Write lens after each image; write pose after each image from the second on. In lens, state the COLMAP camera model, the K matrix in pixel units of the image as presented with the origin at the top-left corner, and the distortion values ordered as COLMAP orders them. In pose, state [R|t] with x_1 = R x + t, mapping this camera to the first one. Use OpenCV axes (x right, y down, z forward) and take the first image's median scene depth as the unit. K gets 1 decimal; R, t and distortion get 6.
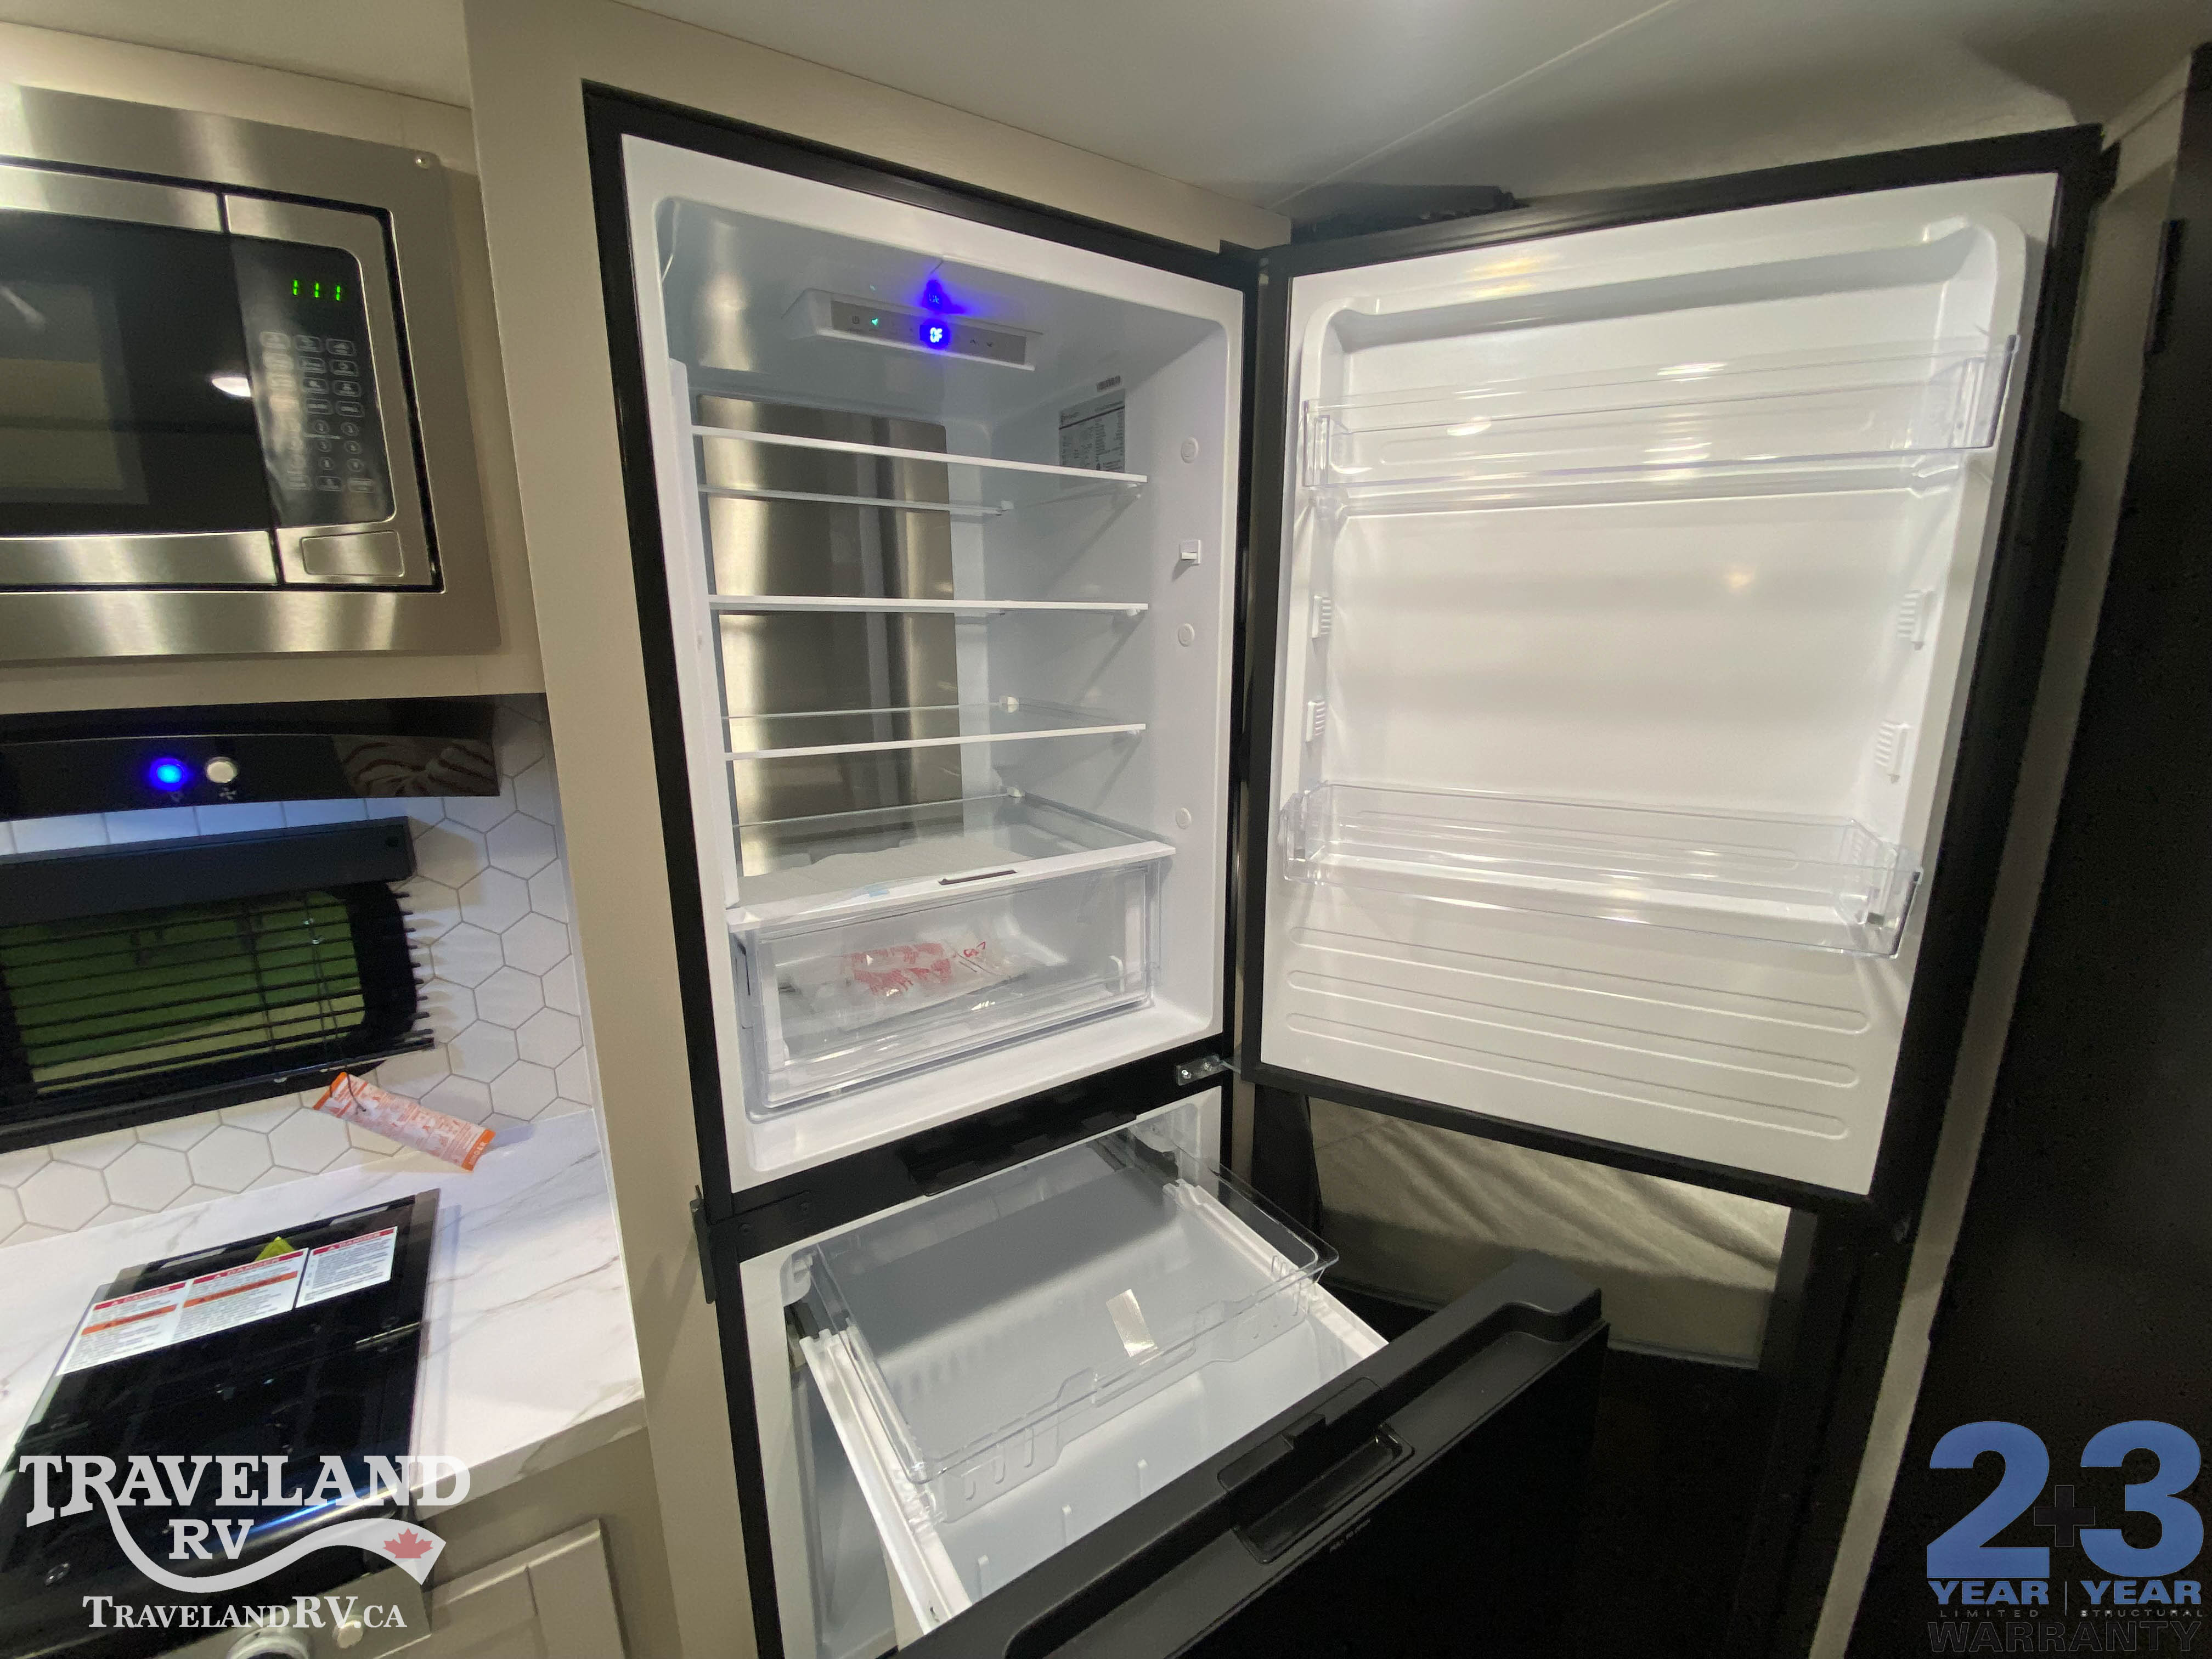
lens RADIAL K [[903.4, 0, 1113.1], [0, 903.4, 825.1], [0, 0, 1]] dist [-0.000154, -0.010745]
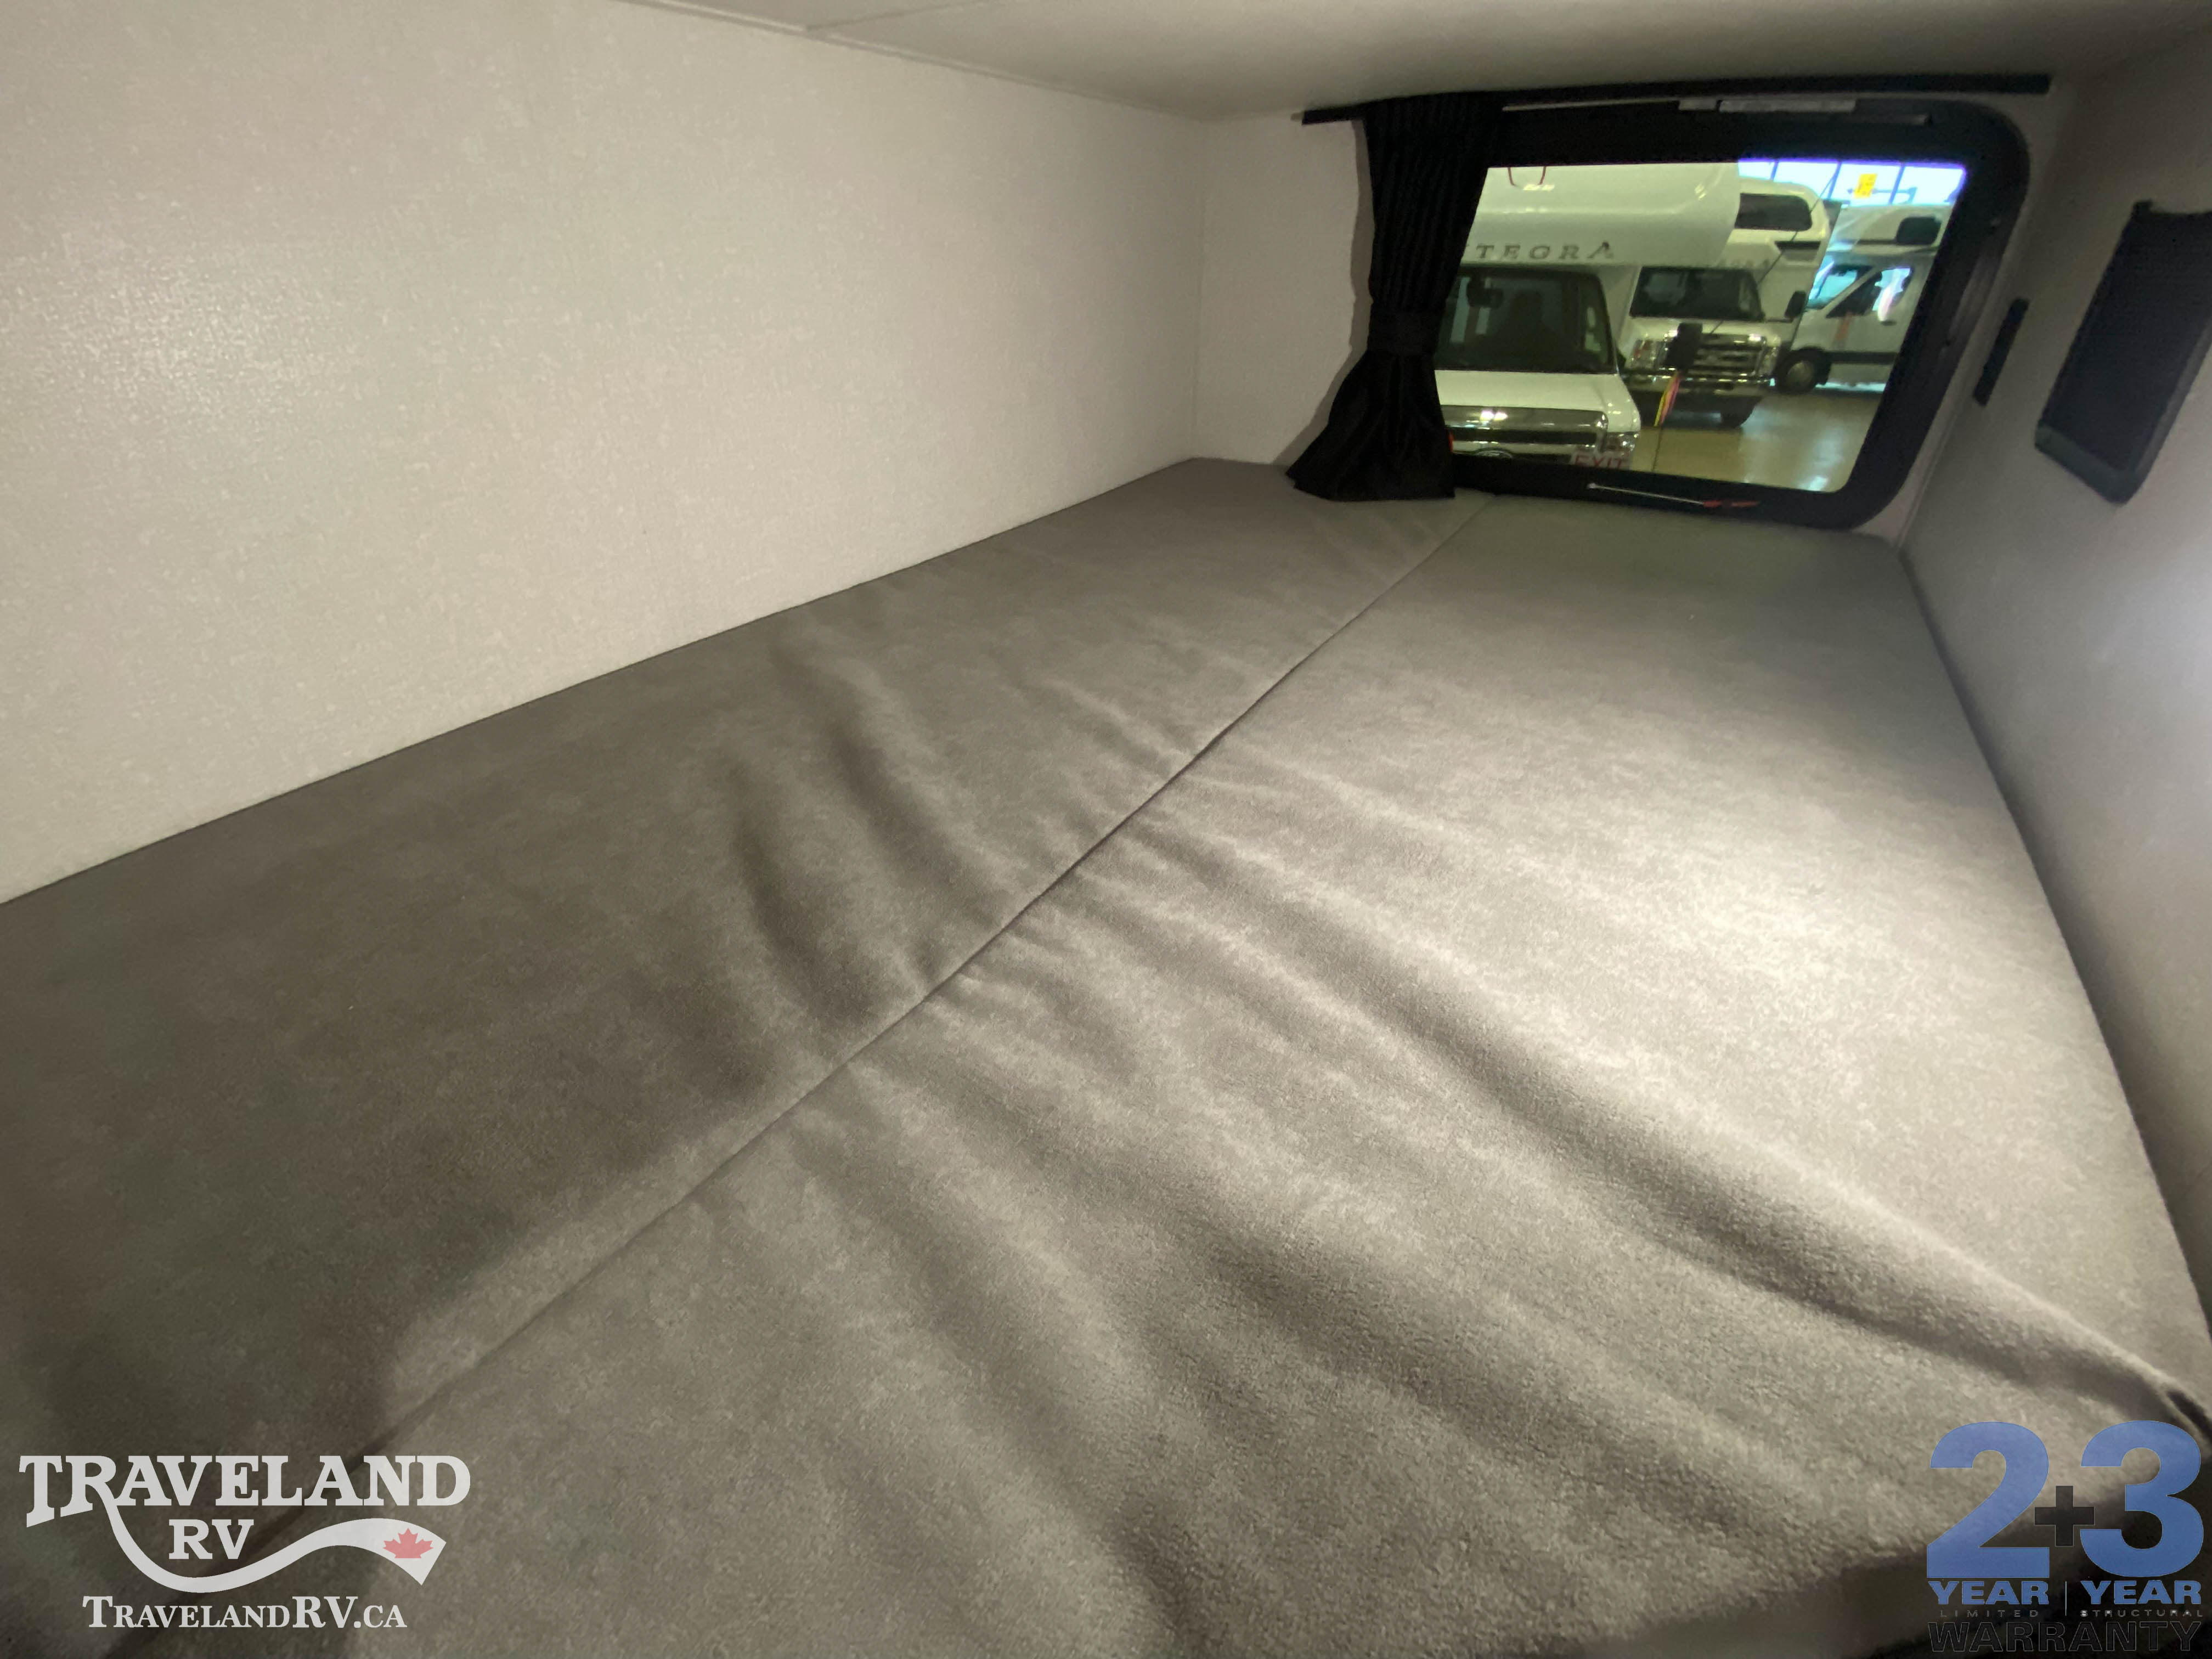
lens RADIAL K [[903.4, 0, 1116.0], [0, 903.4, 839.9], [0, 0, 1]] dist [-0.000154, -0.010745]
pose [[0.911509, -0.230735, 0.340459, 0.395606], [0.094681, 0.923294, 0.372242, 0.186002], [-0.400233, -0.307067, 0.863437, 0.915526]]
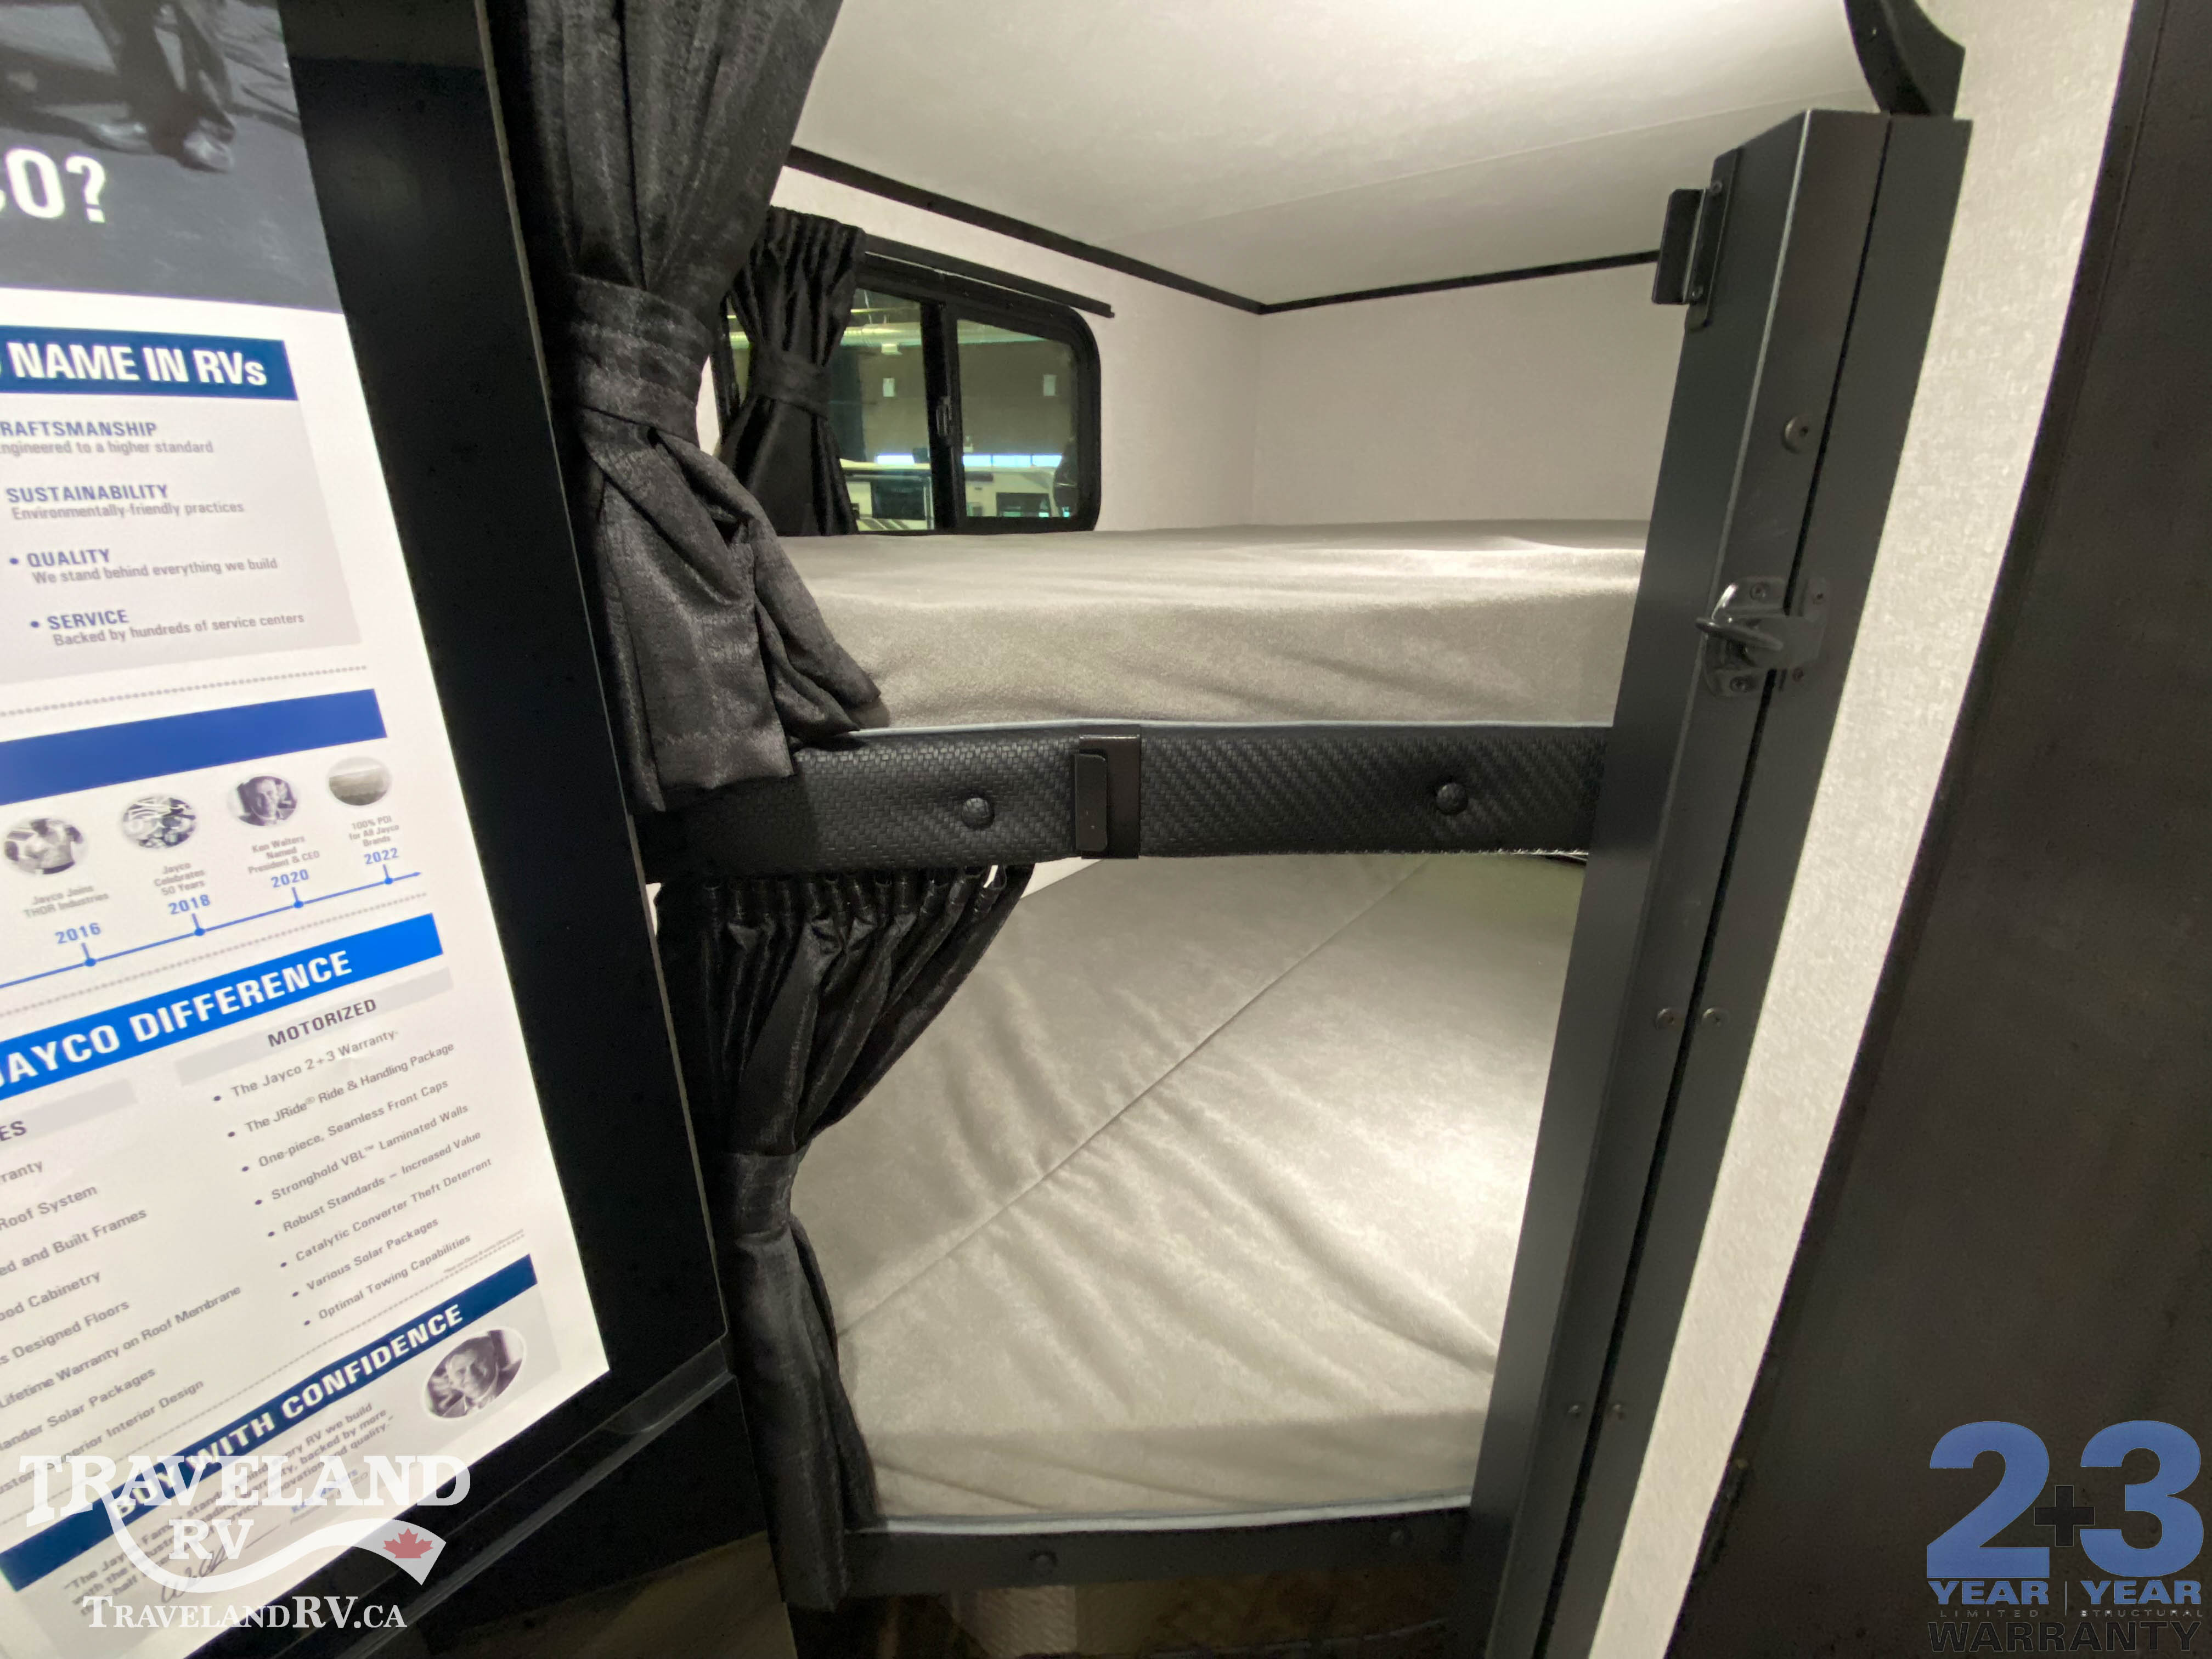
lens RADIAL K [[903.4, 0, 1111.9], [0, 903.4, 807.1], [0, 0, 1]] dist [-0.000154, -0.010745]
pose [[0.950440, -0.102998, 0.293352, 0.273269], [0.072054, 0.990815, 0.114431, -0.077558], [-0.302443, -0.087622, 0.949131, 0.421534]]
